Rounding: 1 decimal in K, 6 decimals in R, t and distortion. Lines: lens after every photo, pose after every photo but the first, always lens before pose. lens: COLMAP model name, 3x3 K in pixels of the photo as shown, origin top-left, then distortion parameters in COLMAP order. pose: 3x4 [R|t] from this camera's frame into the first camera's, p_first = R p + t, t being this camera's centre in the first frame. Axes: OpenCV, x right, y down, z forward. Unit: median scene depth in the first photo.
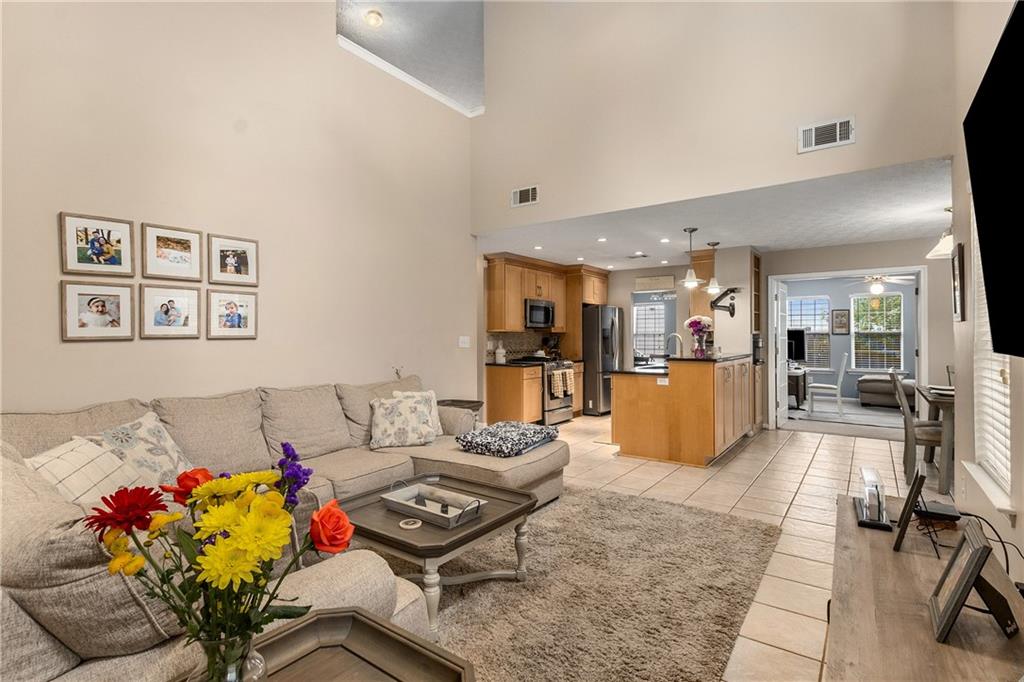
lens RADIAL K [[489.4, 0, 515.9], [0, 489.4, 333.4], [0, 0, 1]] dist [0.016362, 0.000640]
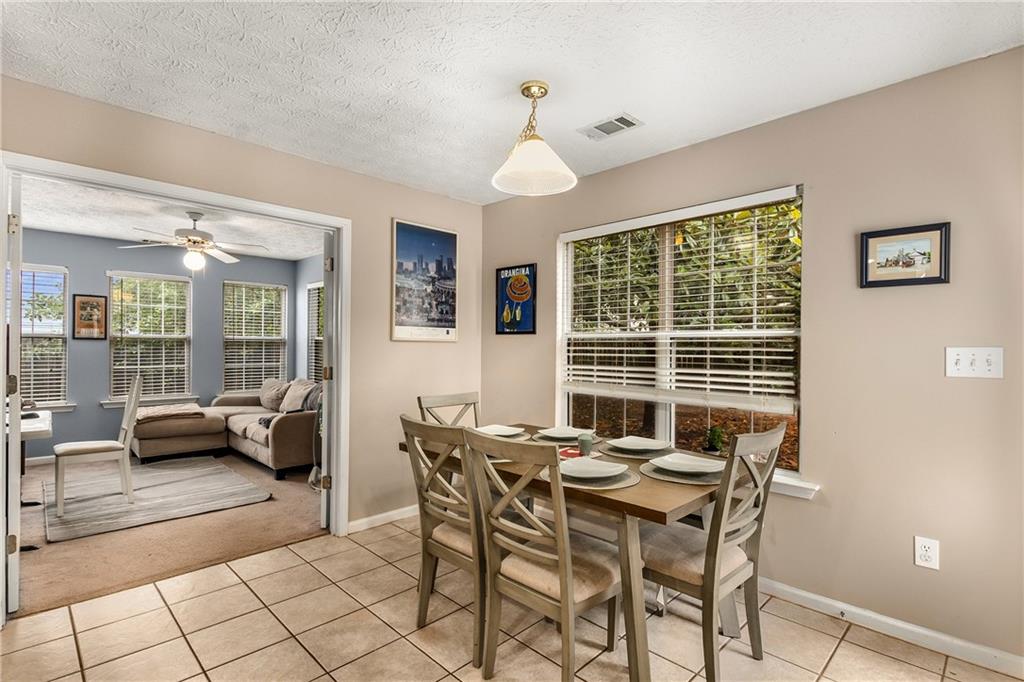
lens RADIAL K [[489.4, 0, 522.3], [0, 489.4, 351.2], [0, 0, 1]] dist [0.016362, 0.000640]
pose [[0.153330, -0.005997, 0.988157, 0.225620], [-0.013545, 0.999875, 0.008170, 0.005959], [-0.988082, -0.014637, 0.153230, 0.546396]]
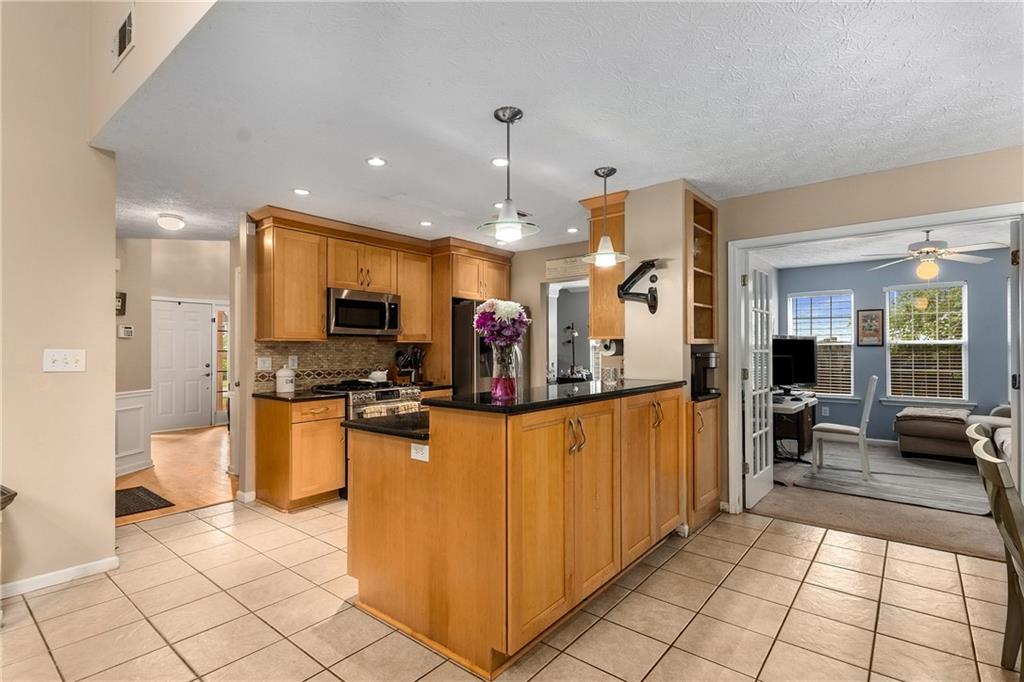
lens RADIAL K [[489.4, 0, 517.0], [0, 489.4, 345.0], [0, 0, 1]] dist [0.016362, 0.000640]
pose [[0.998518, -0.001457, -0.054403, 0.267415], [0.001288, 0.999994, -0.003143, 0.003275], [0.054407, 0.003069, 0.998514, 0.373346]]
